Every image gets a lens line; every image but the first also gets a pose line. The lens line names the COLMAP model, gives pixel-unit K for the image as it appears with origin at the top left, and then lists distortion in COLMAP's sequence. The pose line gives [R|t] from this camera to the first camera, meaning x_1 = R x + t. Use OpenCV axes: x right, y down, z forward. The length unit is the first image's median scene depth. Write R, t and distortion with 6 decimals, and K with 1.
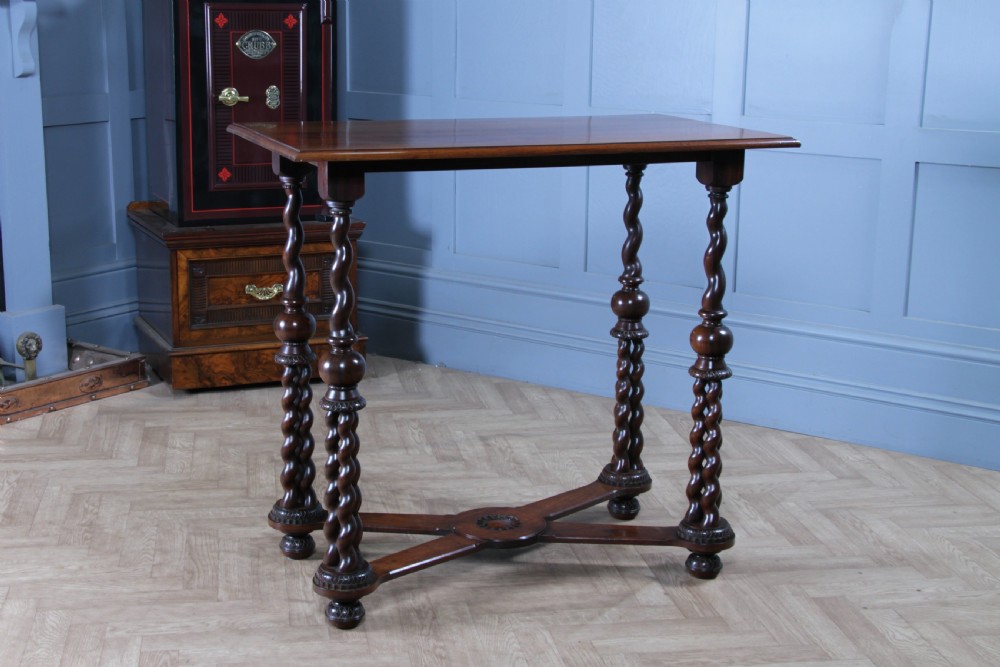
lens RADIAL K [[1513.1, 0, 451.8], [0, 1513.1, 309.8], [0, 0, 1]] dist [0.011375, 0.270069]
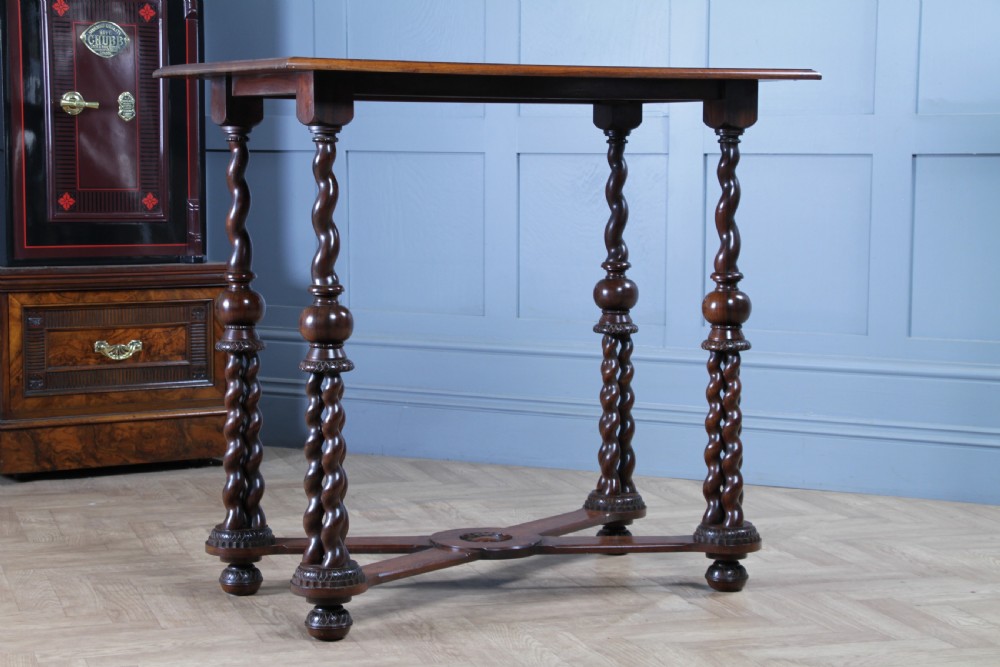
lens RADIAL K [[2099.9, 0, 500.0], [0, 2099.9, 333.5], [0, 0, 1]] dist [0.235201, 0.535491]
pose [[0.987325, -0.019192, 0.157549, -0.142666], [0.037748, 0.992573, -0.115645, 0.162286], [-0.154160, 0.120126, 0.980716, -0.163623]]
